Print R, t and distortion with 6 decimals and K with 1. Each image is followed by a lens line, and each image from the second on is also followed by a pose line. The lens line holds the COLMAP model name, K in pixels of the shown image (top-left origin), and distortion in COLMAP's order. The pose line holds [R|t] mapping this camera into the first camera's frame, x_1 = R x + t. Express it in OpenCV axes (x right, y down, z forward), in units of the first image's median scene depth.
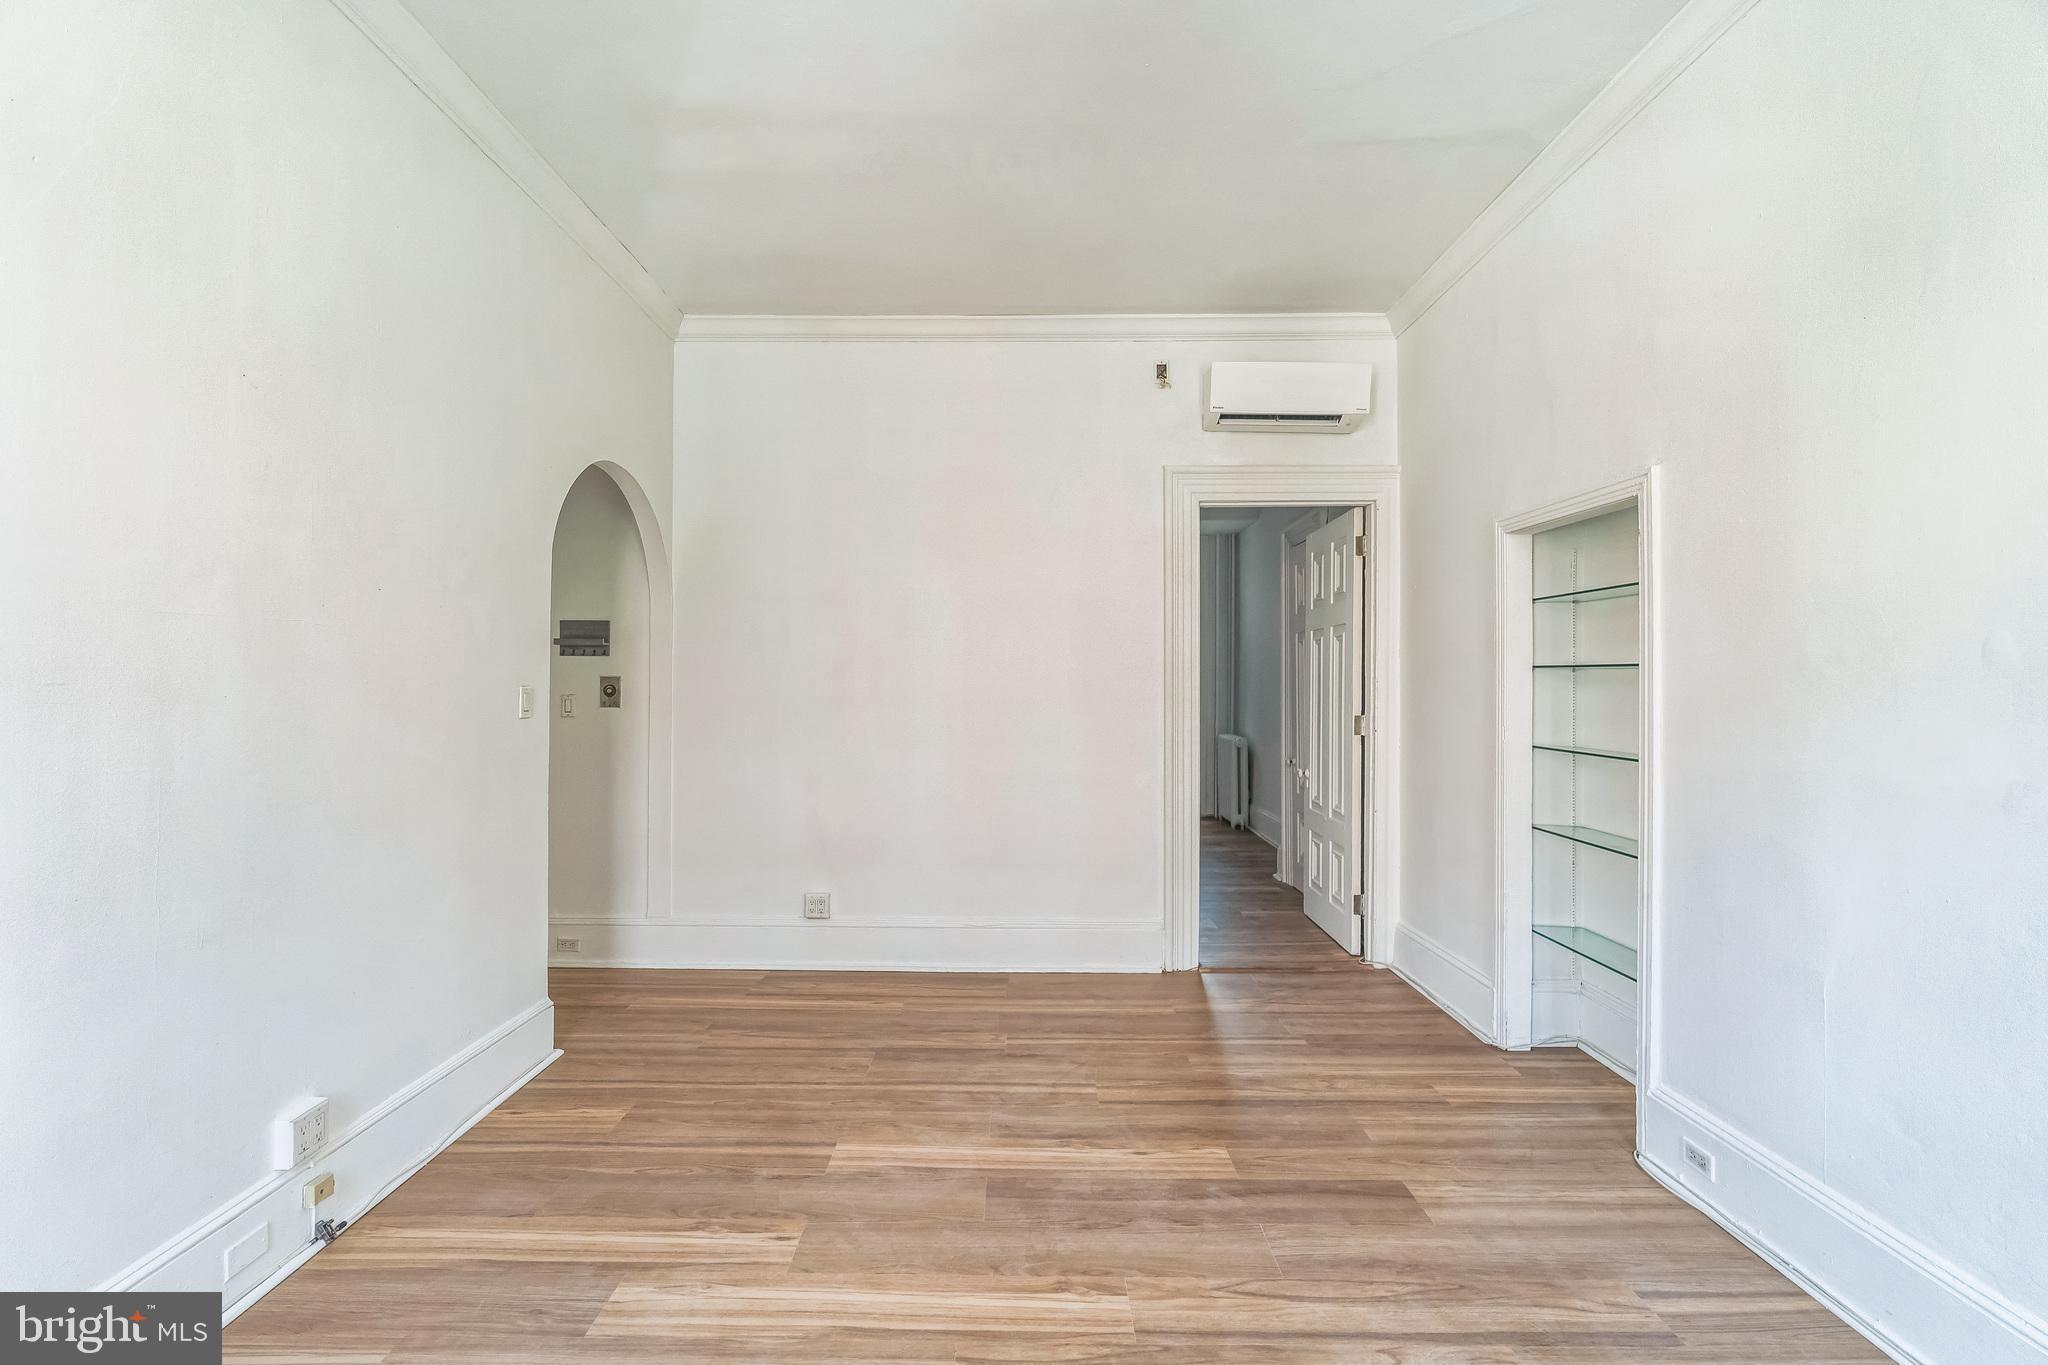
lens RADIAL K [[907.5, 0, 1011.6], [0, 907.5, 678.5], [0, 0, 1]] dist [-0.008712, 0.003371]
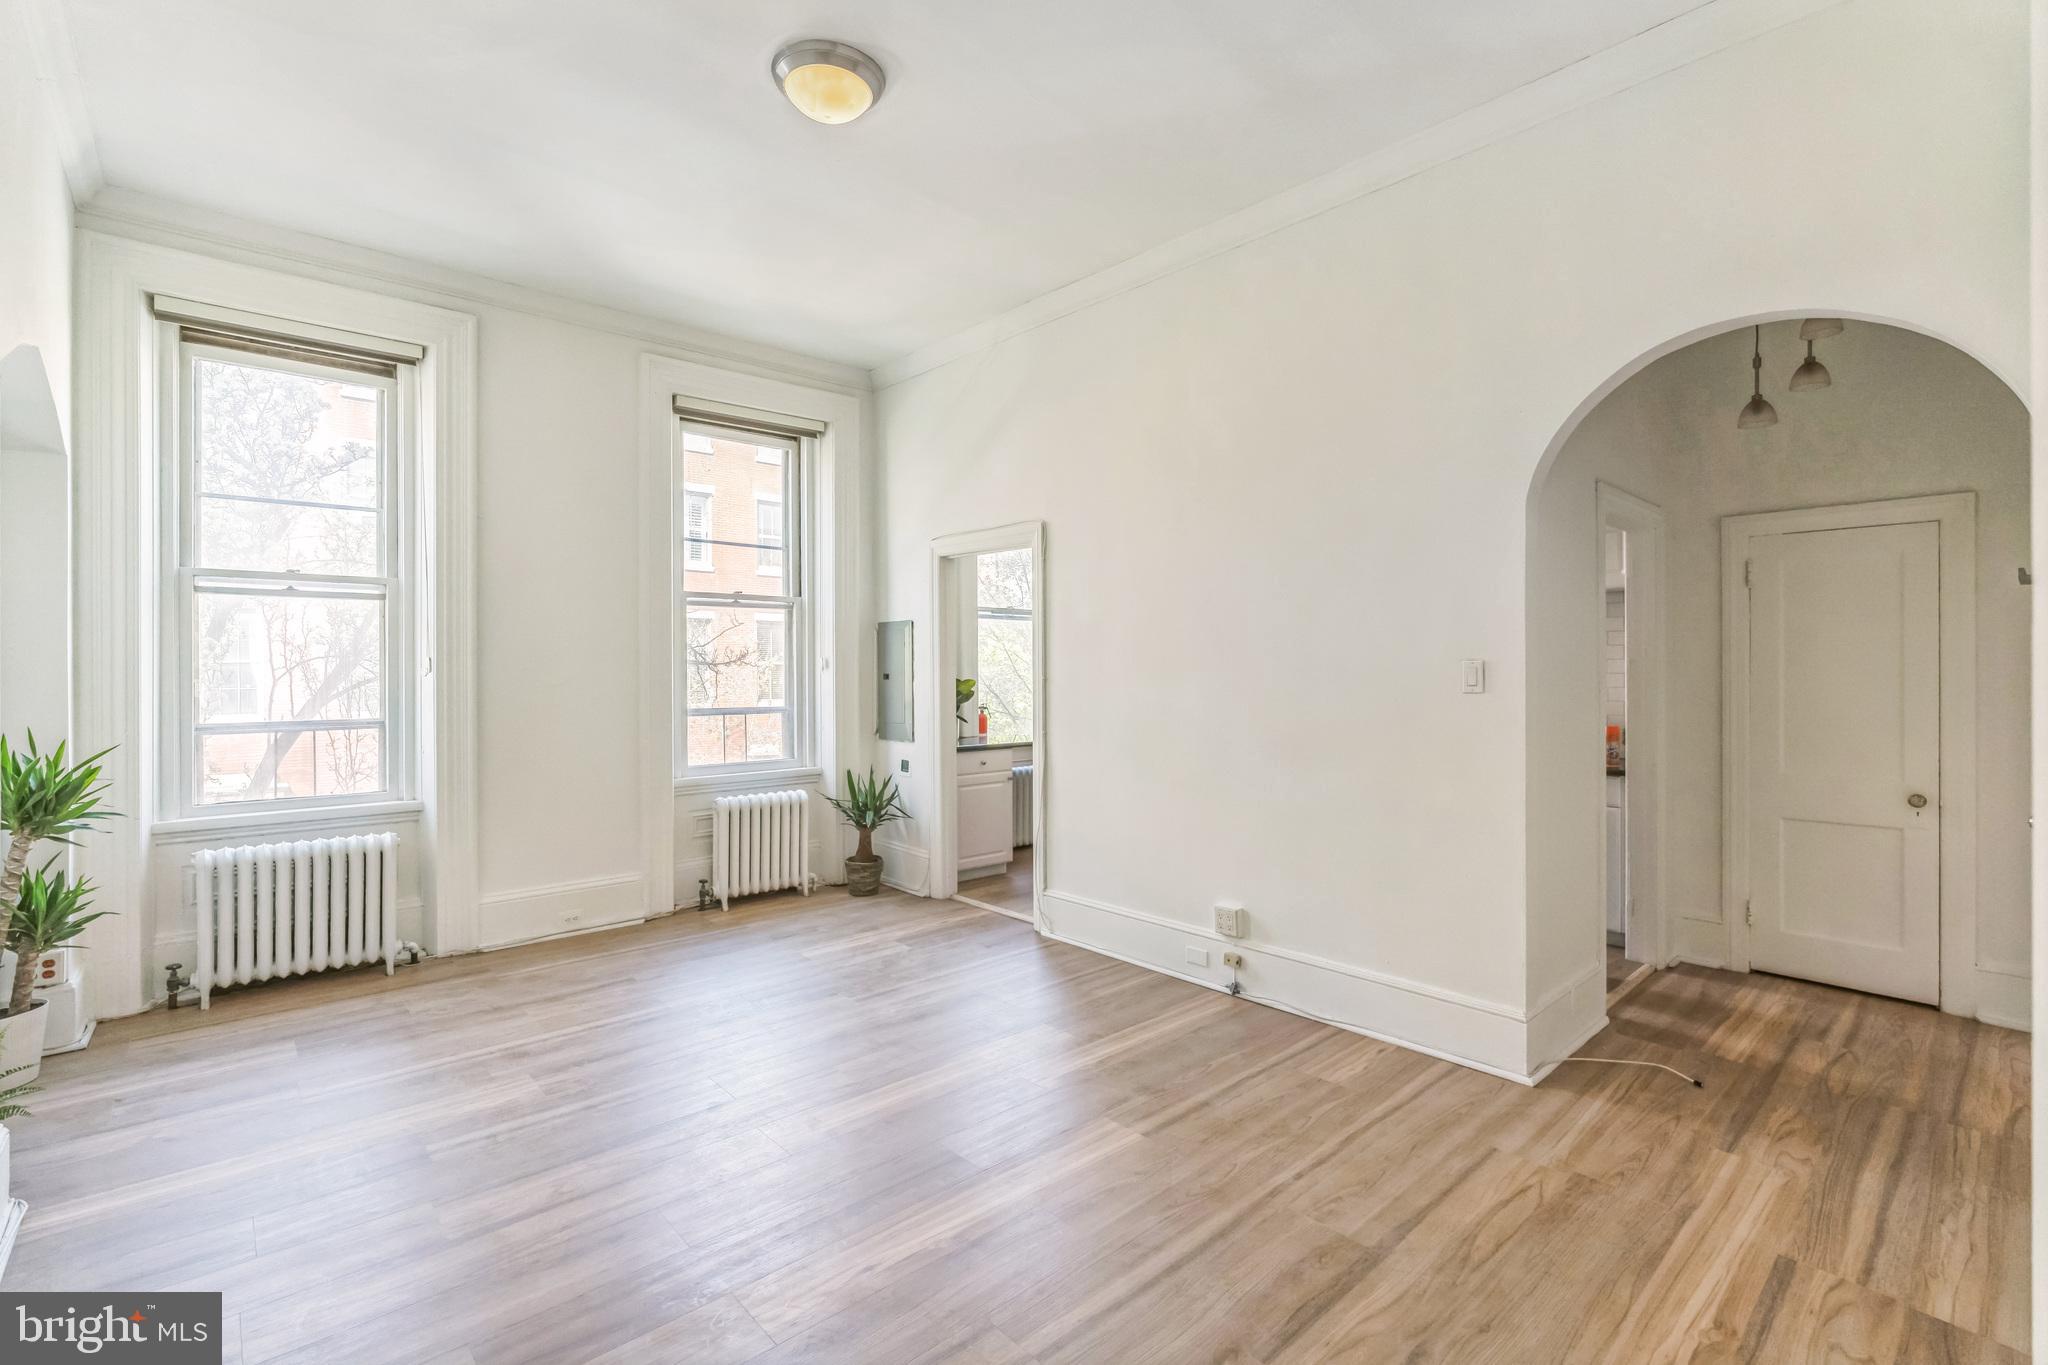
lens RADIAL K [[907.5, 0, 1013.3], [0, 907.5, 667.8], [0, 0, 1]] dist [-0.008712, 0.003371]
pose [[-0.736568, -0.003279, -0.676356, 0.495863], [0.005093, 0.999933, -0.010394, 0.026969], [0.676345, -0.011101, -0.736502, 1.443331]]
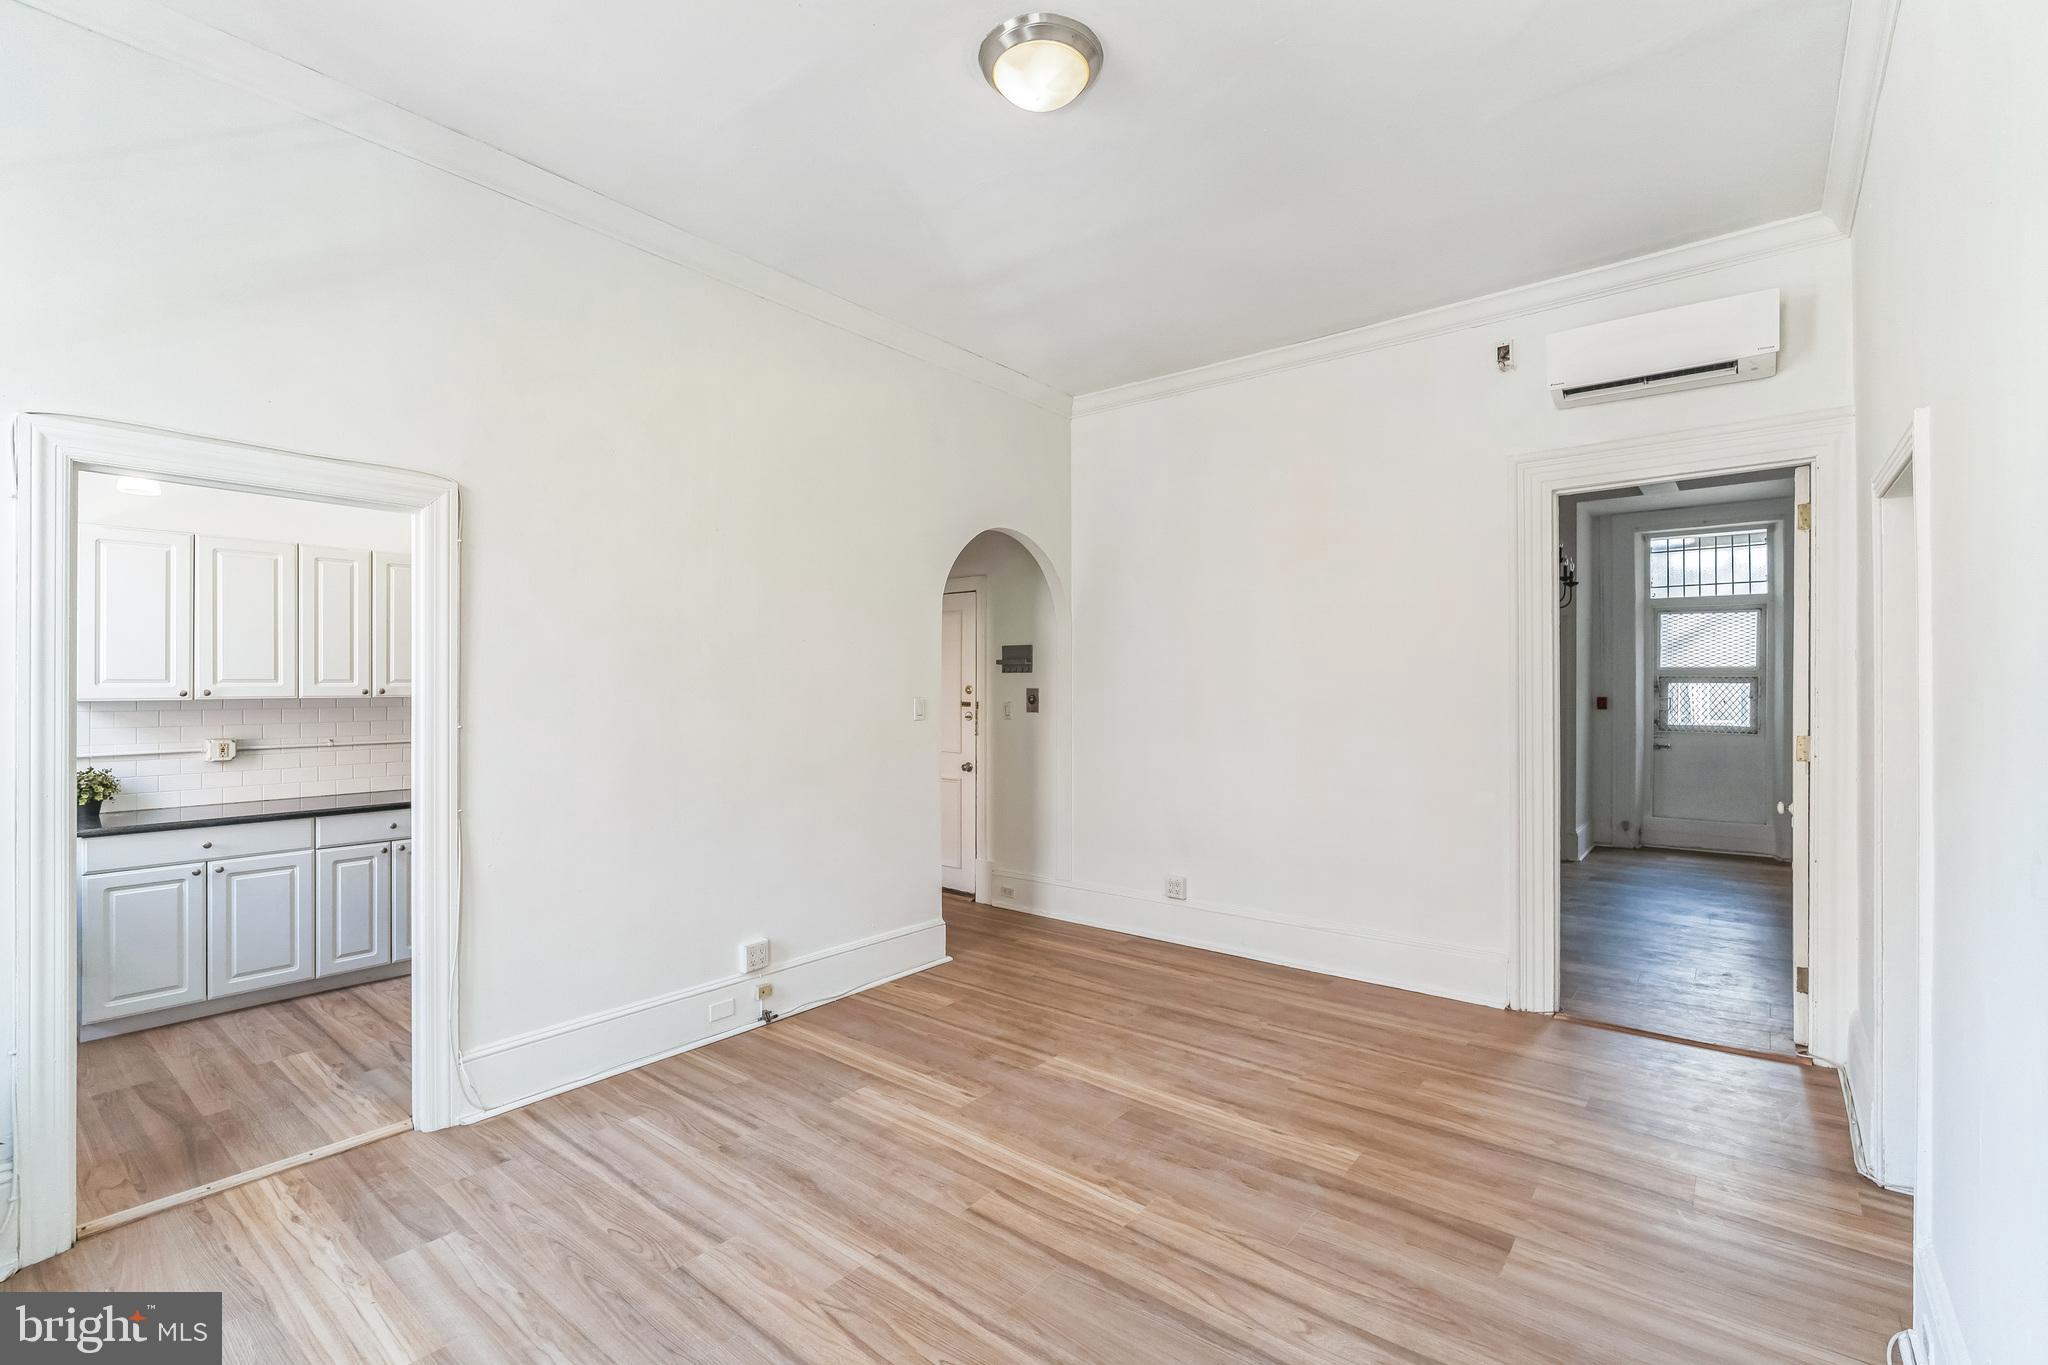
lens RADIAL K [[907.5, 0, 1014.3], [0, 907.5, 688.3], [0, 0, 1]] dist [-0.008712, 0.003371]
pose [[0.780370, -0.002970, -0.625311, 0.507129], [0.007662, 0.999959, 0.004812, -0.013306], [0.625271, -0.008546, 0.780361, -0.034850]]
